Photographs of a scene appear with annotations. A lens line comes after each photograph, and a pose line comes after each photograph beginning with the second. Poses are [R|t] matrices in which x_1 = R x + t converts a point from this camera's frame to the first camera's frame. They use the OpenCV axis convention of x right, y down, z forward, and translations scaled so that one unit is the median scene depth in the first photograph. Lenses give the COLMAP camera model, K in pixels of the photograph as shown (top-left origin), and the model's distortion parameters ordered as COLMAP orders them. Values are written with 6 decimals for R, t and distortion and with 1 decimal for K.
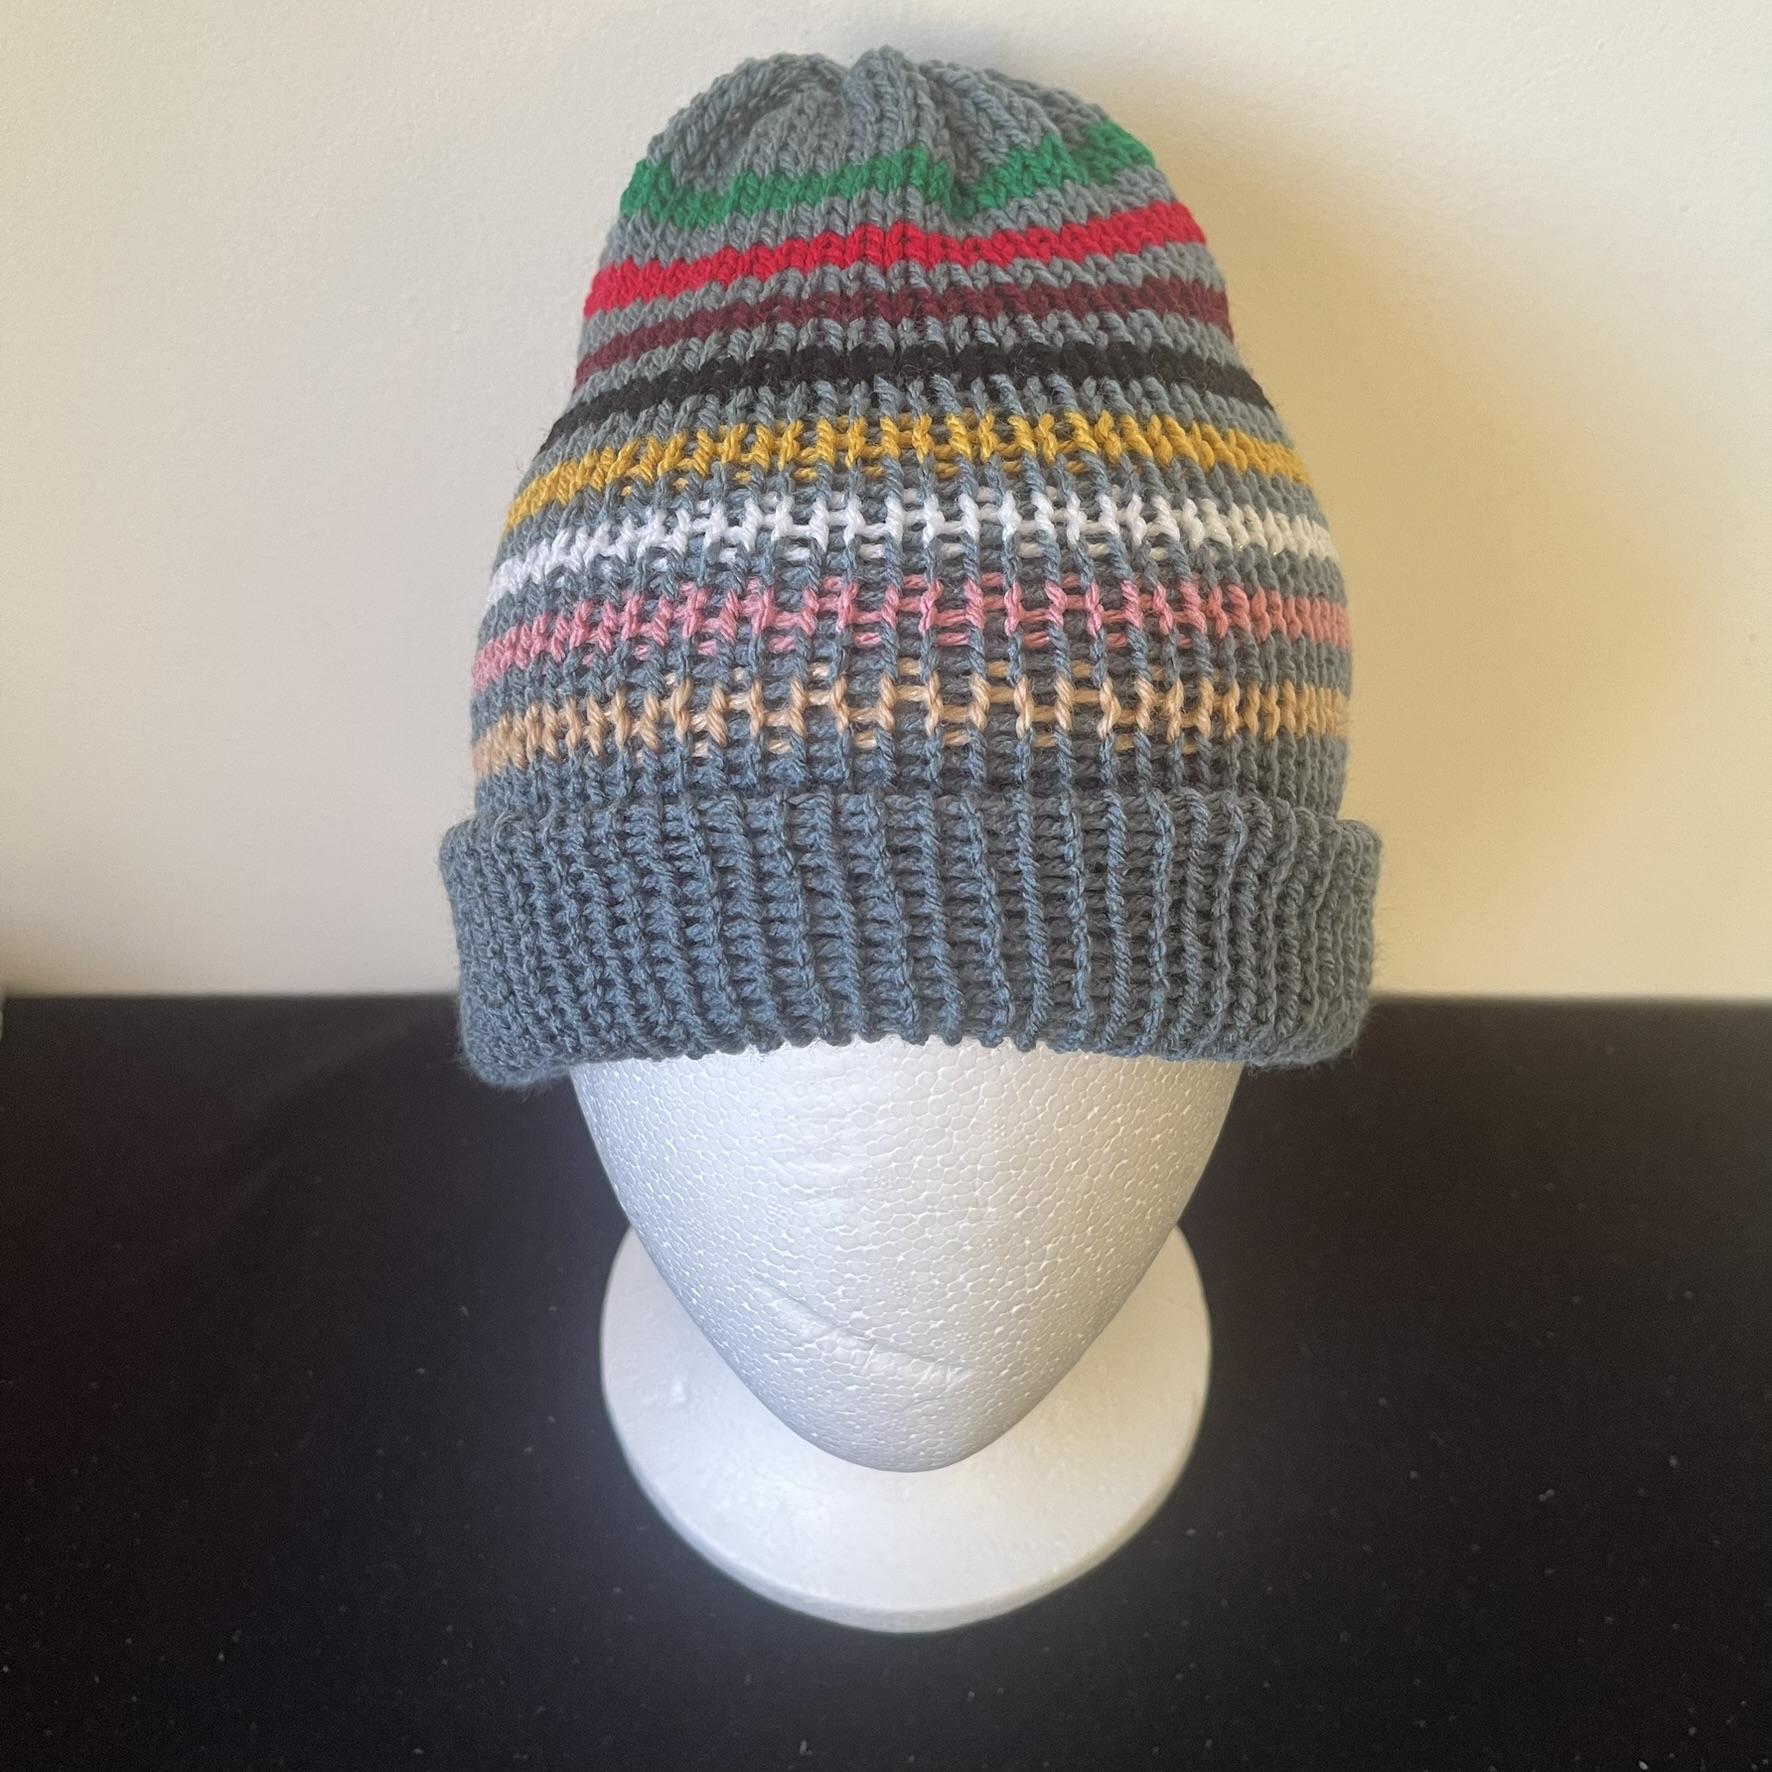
lens RADIAL K [[1939.0, 0, 894.4], [0, 1939.0, 894.3], [0, 0, 1]] dist [0.054626, 0.000000]
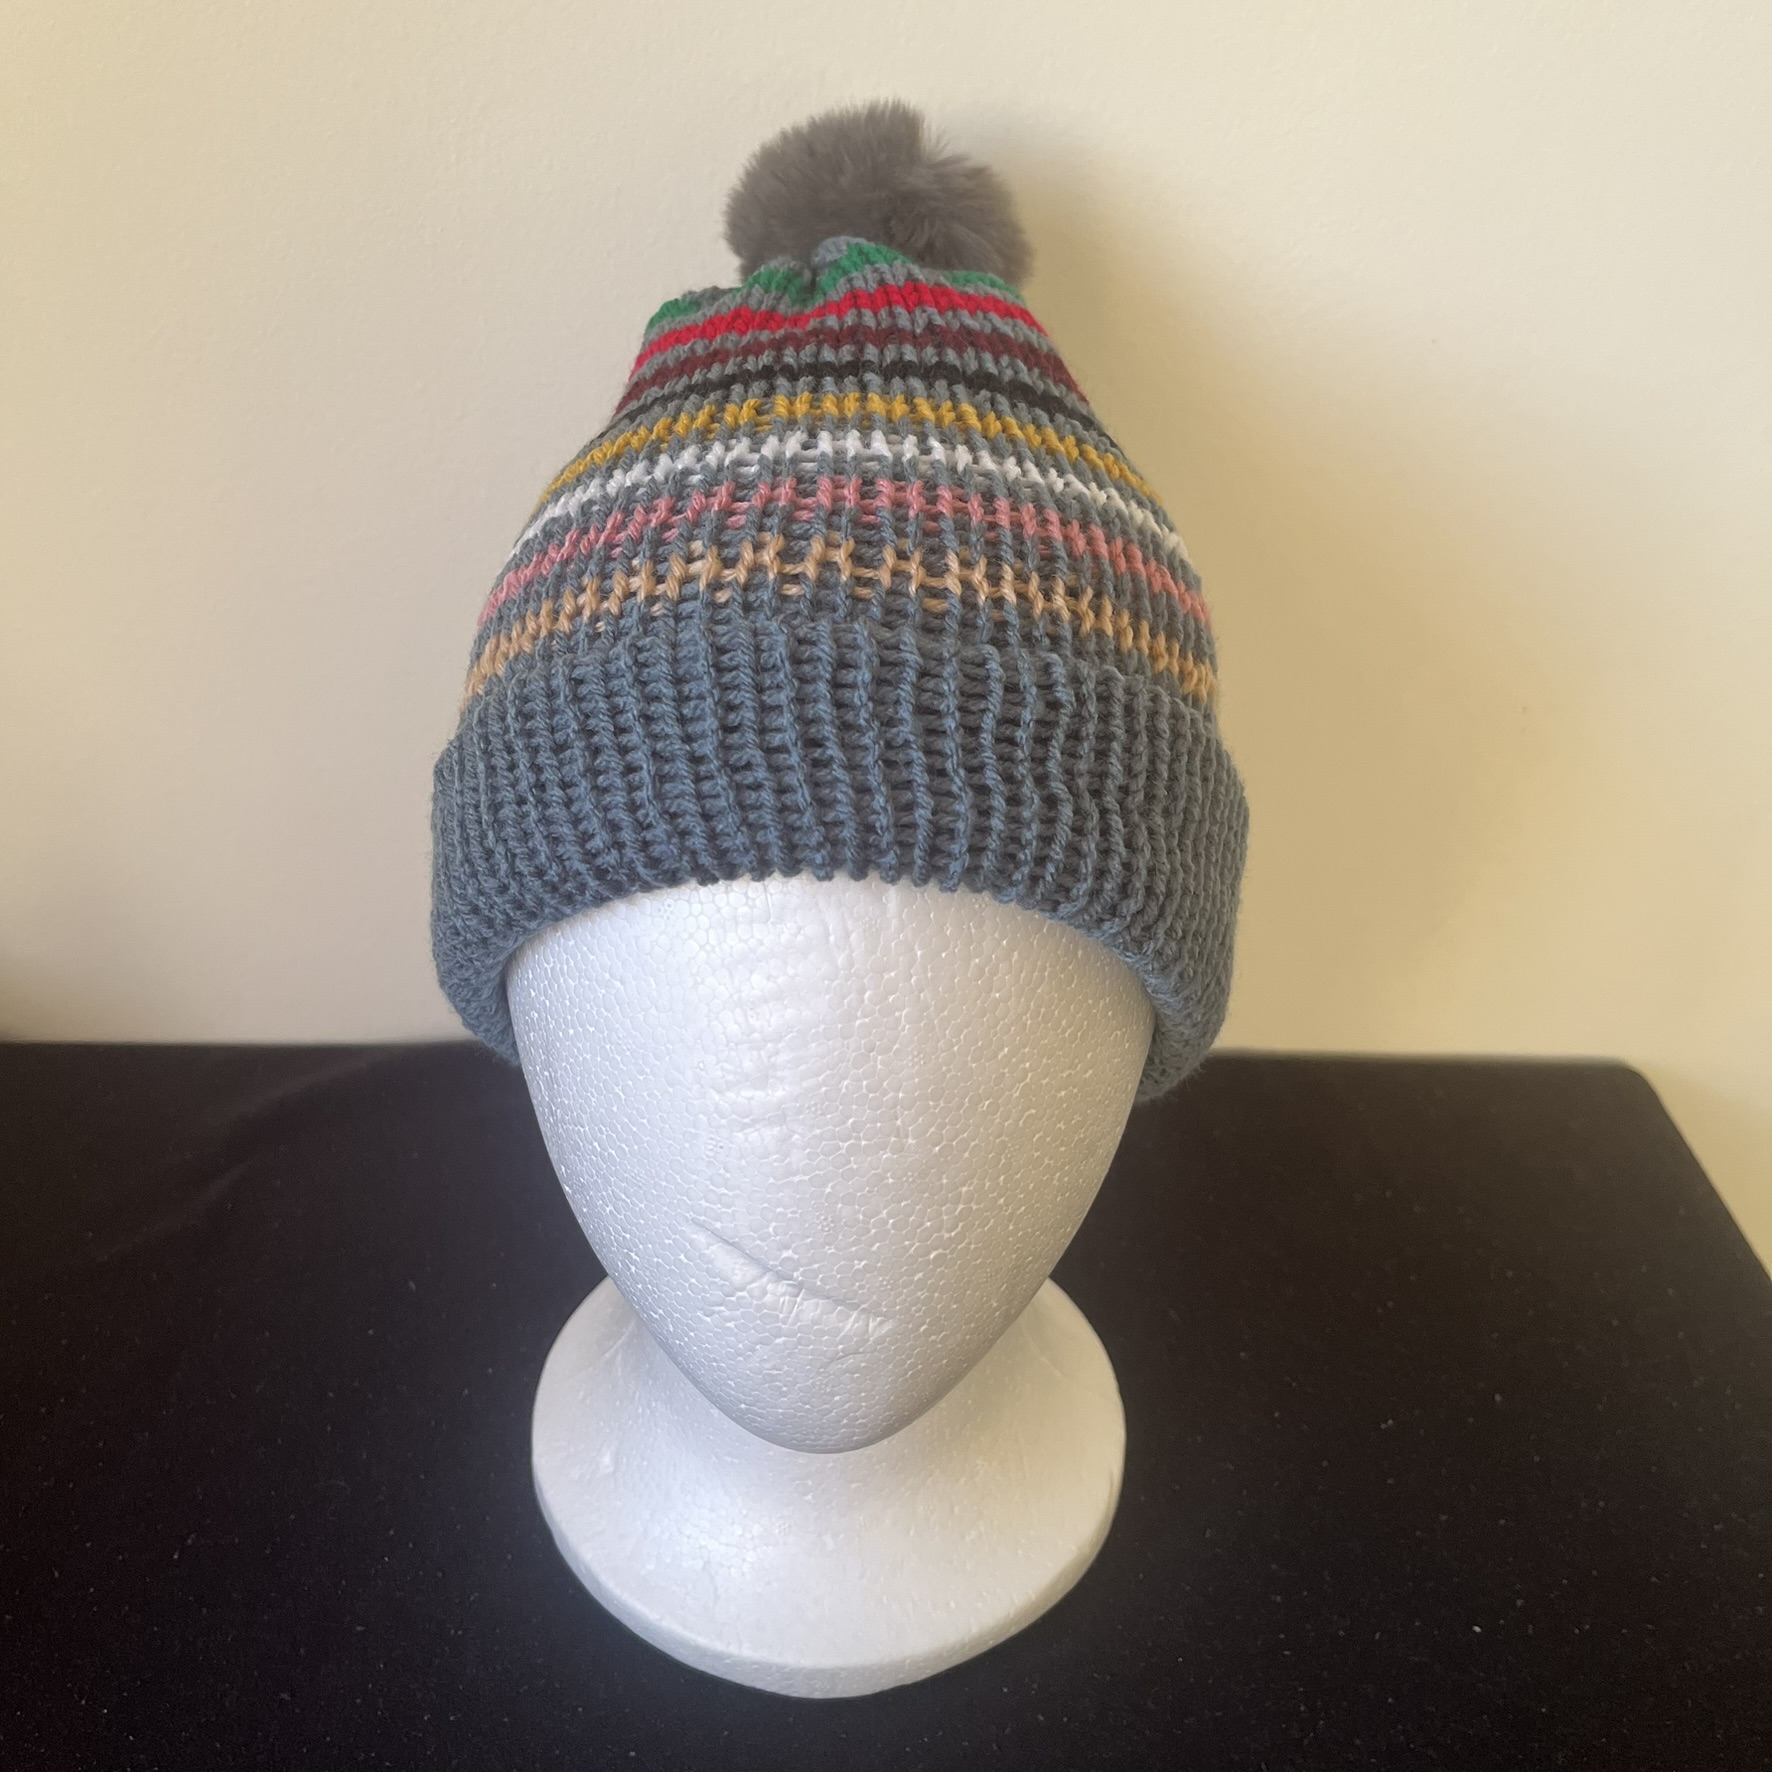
lens RADIAL K [[1939.0, 0, 901.4], [0, 1939.0, 885.8], [0, 0, 1]] dist [0.054626, 0.000000]
pose [[0.999240, 0.016948, 0.035110, 0.003275], [-0.008988, 0.976450, -0.215555, 0.259174], [-0.037937, 0.215076, 0.975860, -0.100267]]
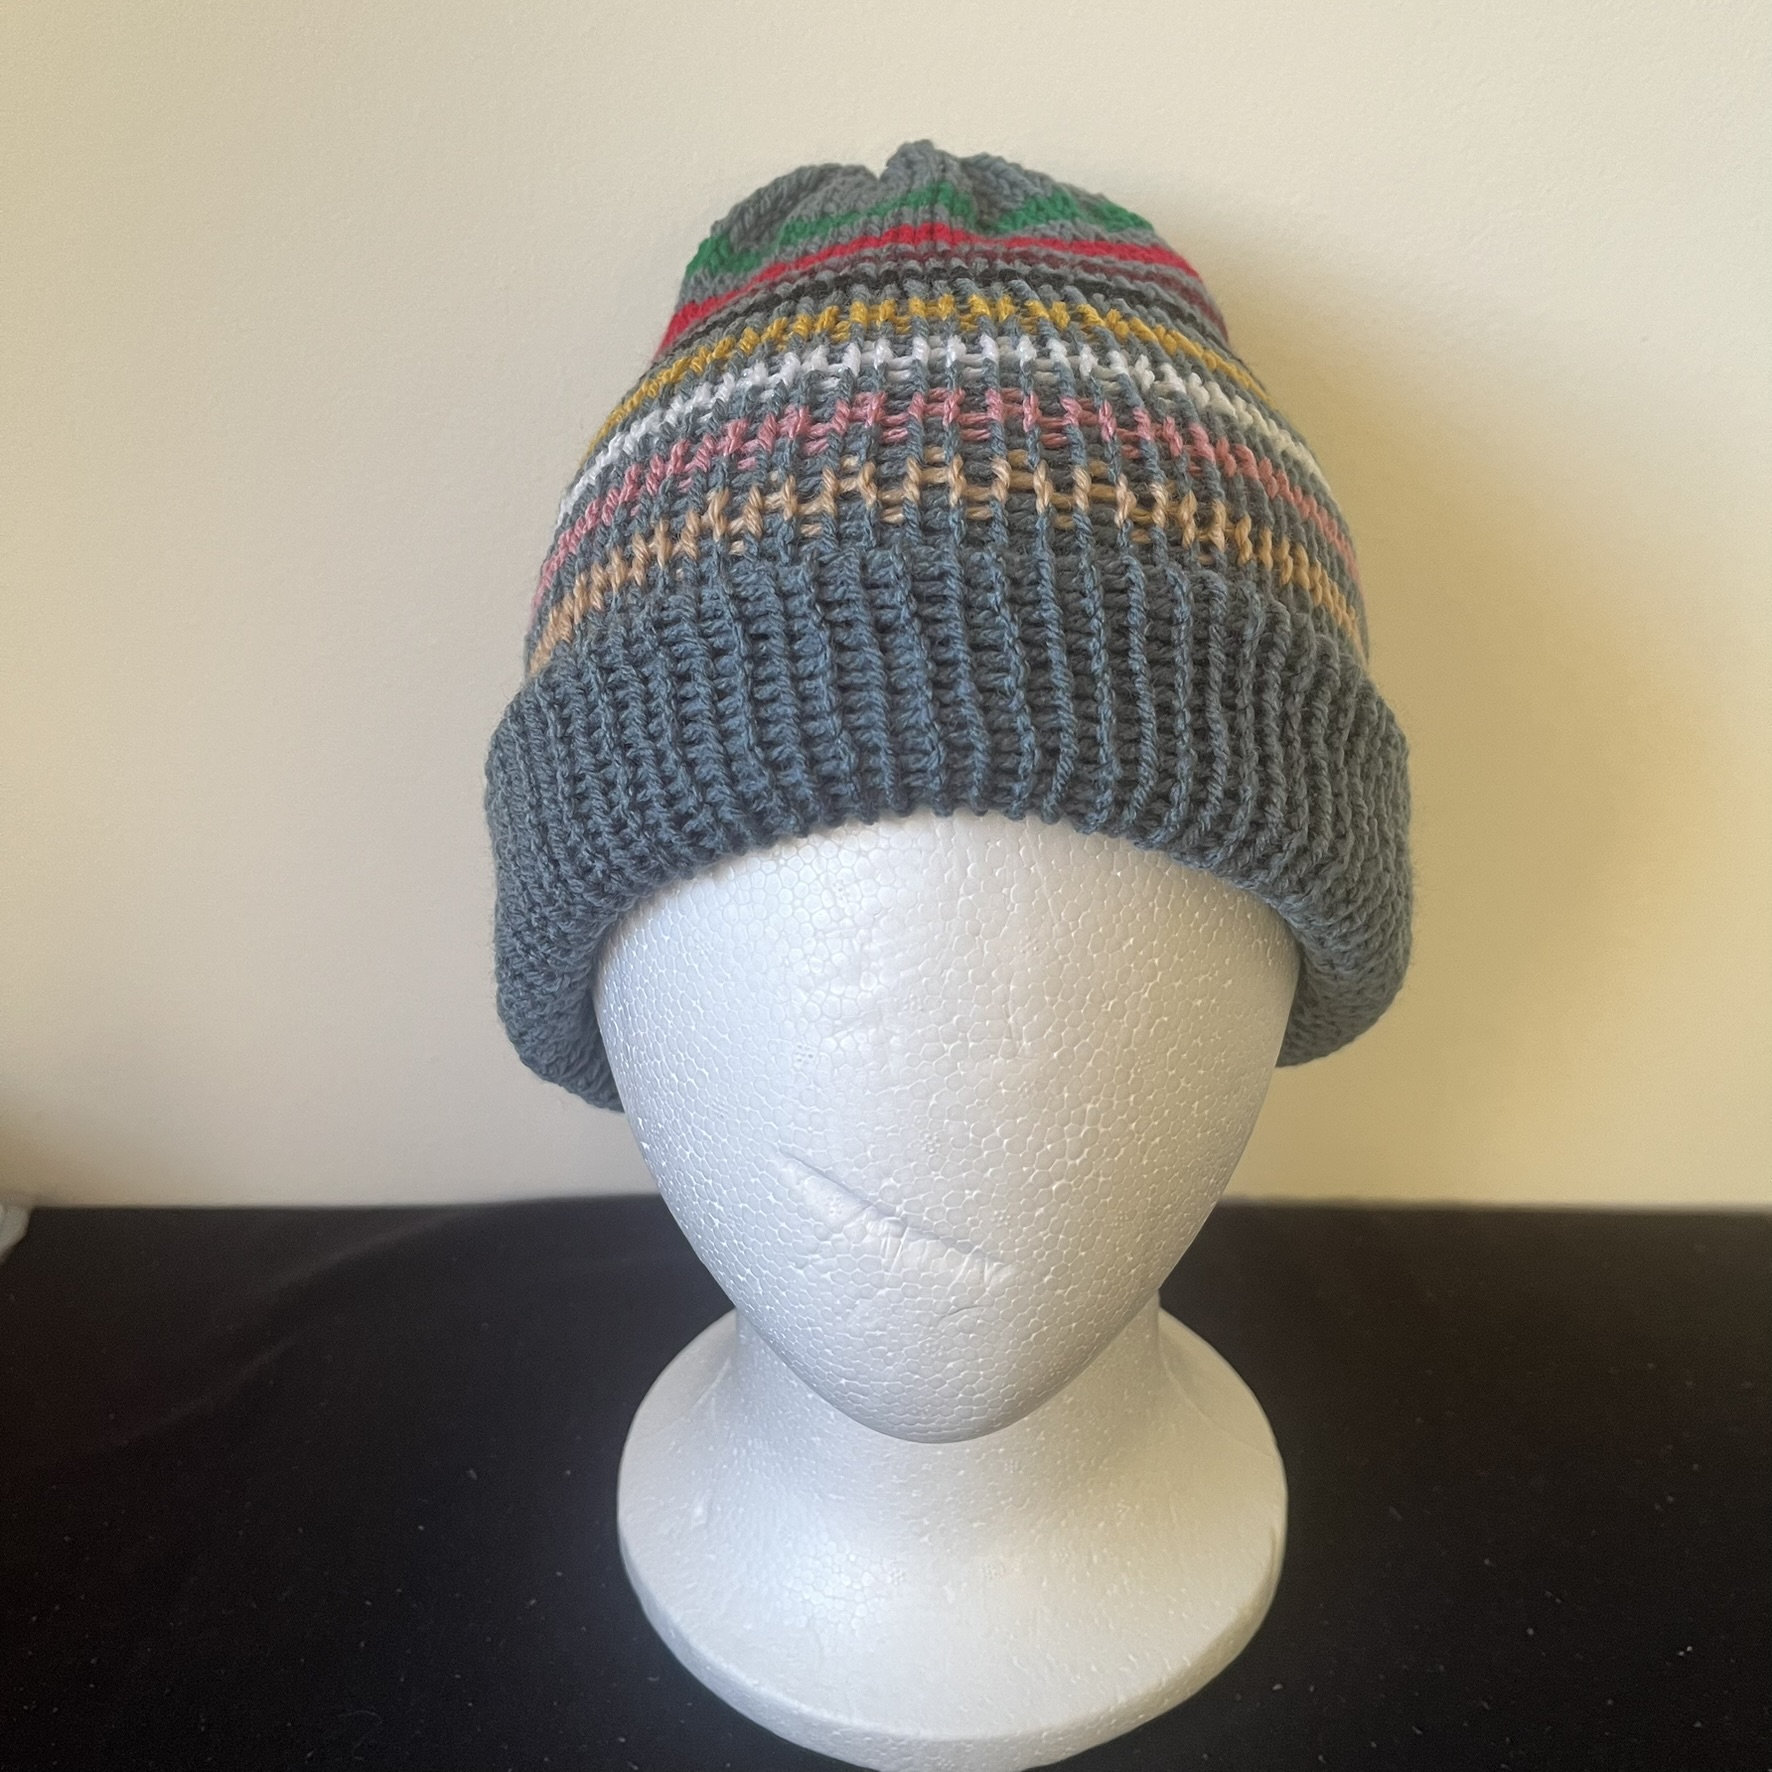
lens RADIAL K [[1939.0, 0, 878.9], [0, 1939.0, 890.1], [0, 0, 1]] dist [0.054626, 0.000000]
pose [[0.999258, -0.008262, -0.037619, 0.013870], [-0.005010, 0.940548, -0.339625, 0.419768], [0.038188, 0.339562, 0.939808, 0.069217]]
